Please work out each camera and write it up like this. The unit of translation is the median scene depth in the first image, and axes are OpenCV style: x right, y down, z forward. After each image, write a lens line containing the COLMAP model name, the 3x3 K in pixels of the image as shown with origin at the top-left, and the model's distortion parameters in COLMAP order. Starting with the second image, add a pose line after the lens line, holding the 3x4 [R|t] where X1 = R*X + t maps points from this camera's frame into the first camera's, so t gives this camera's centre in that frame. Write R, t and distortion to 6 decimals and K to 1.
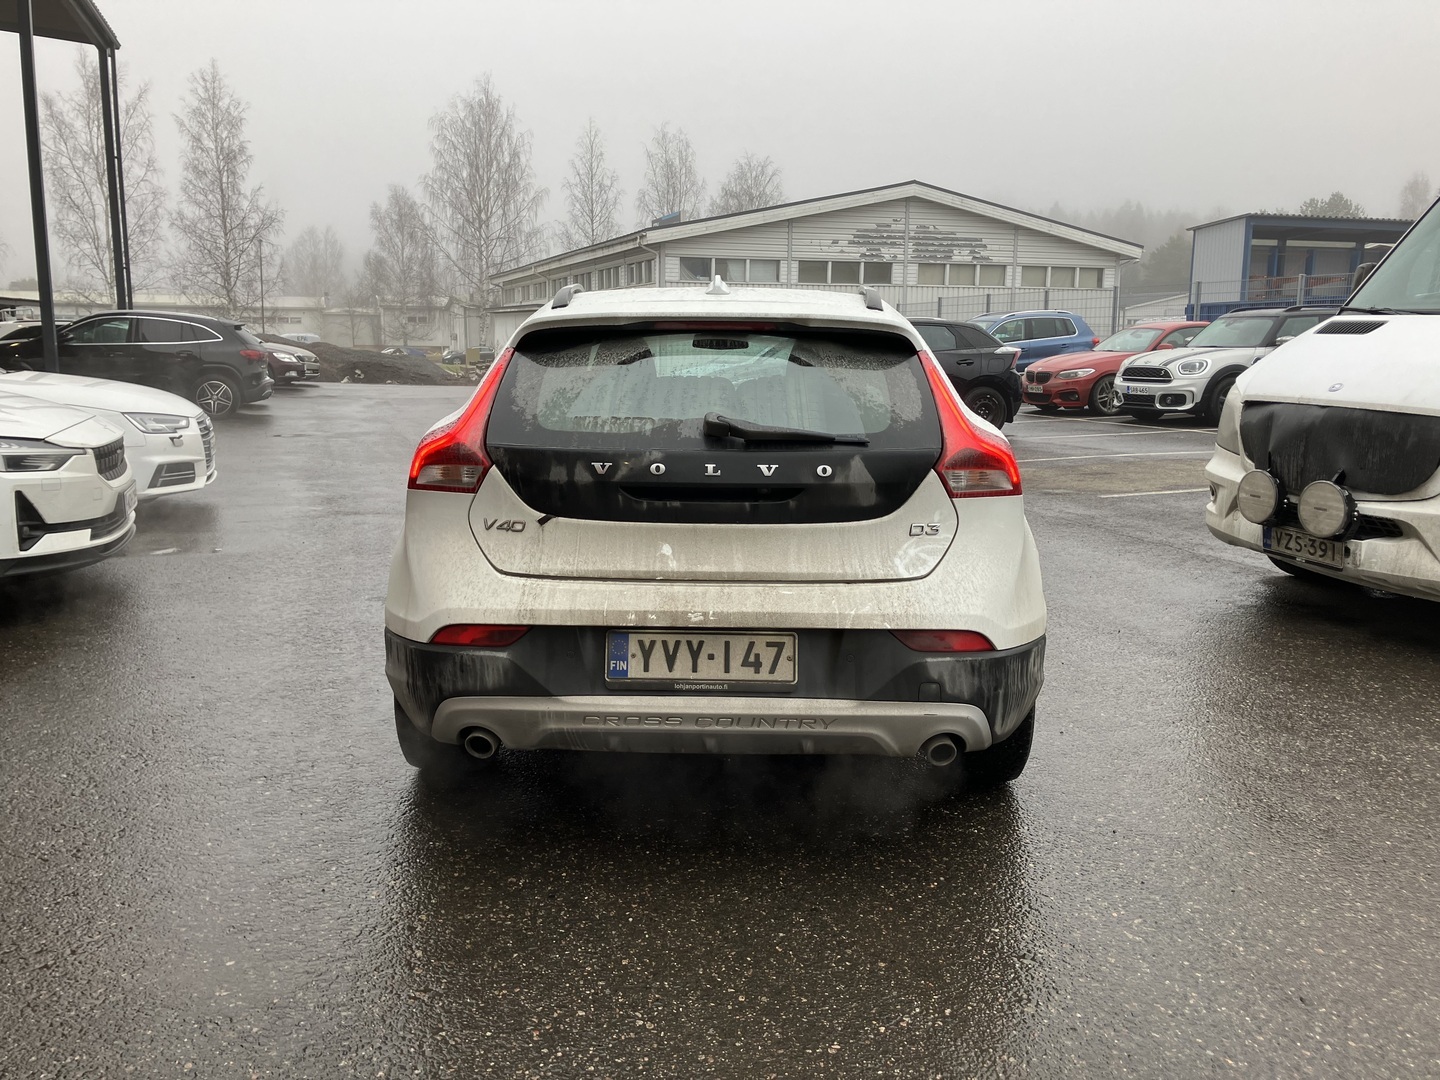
lens RADIAL K [[1188.9, 0, 720.0], [0, 1188.9, 540.0], [0, 0, 1]] dist [0.014943, -0.010520]
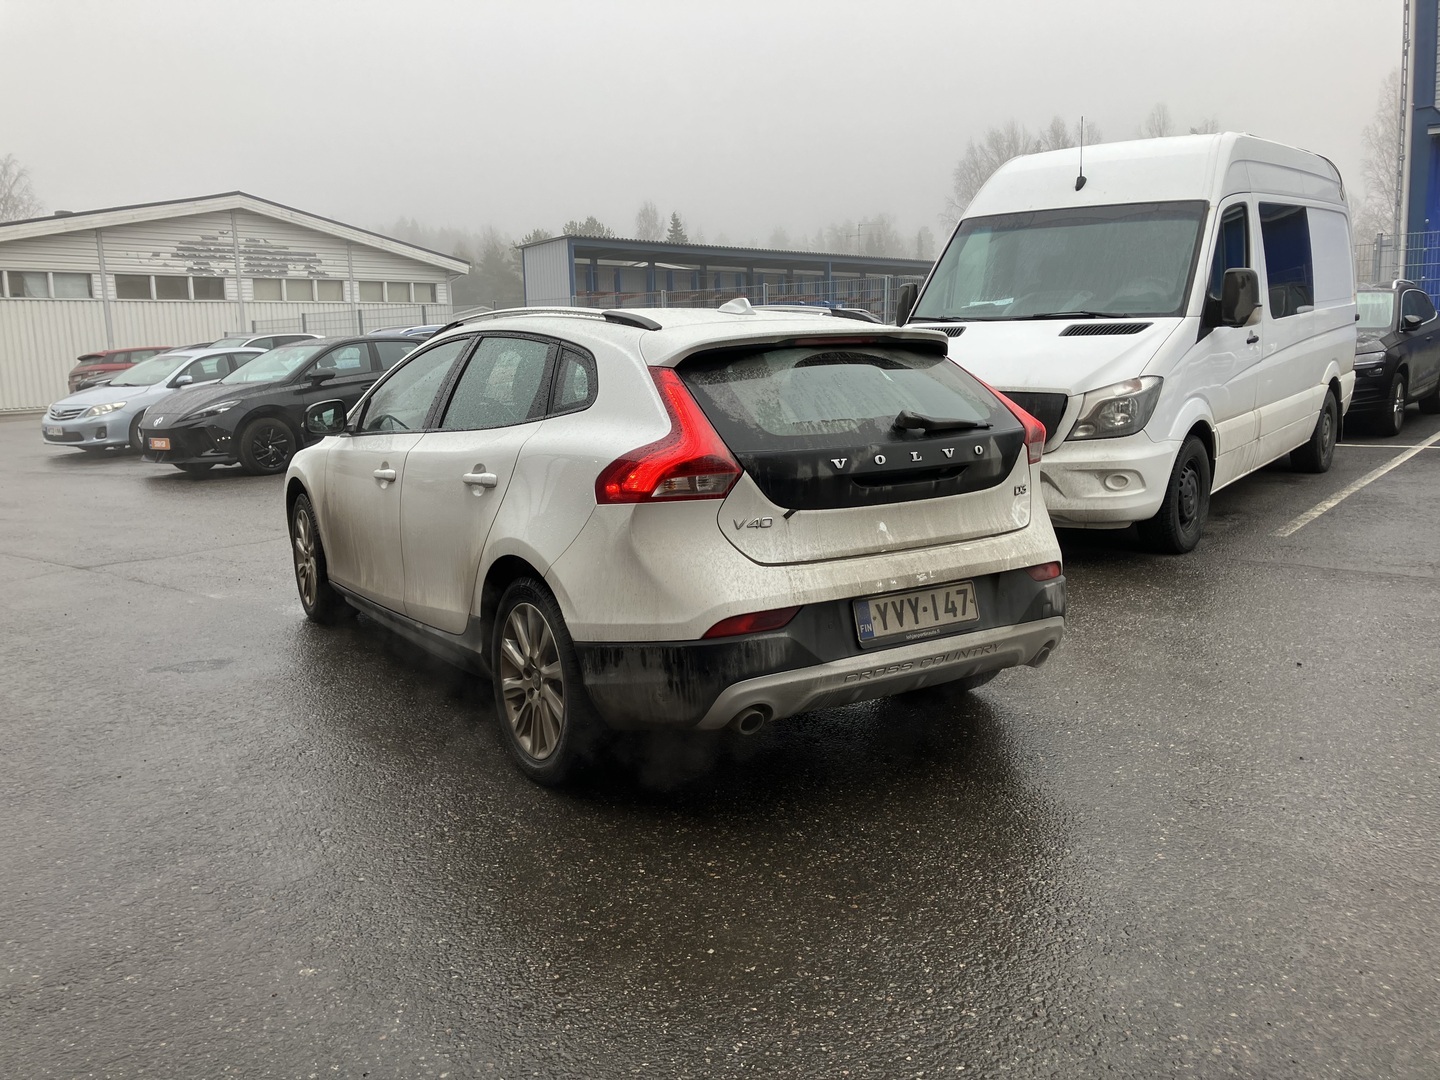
lens RADIAL K [[1148.9, 0, 720.0], [0, 1148.9, 540.0], [0, 0, 1]] dist [0.081390, -0.002000]
pose [[0.858817, -0.121848, 0.497580, -0.767424], [0.125290, 0.991763, 0.026615, -0.030147], [-0.496724, 0.039485, 0.867010, 0.074575]]
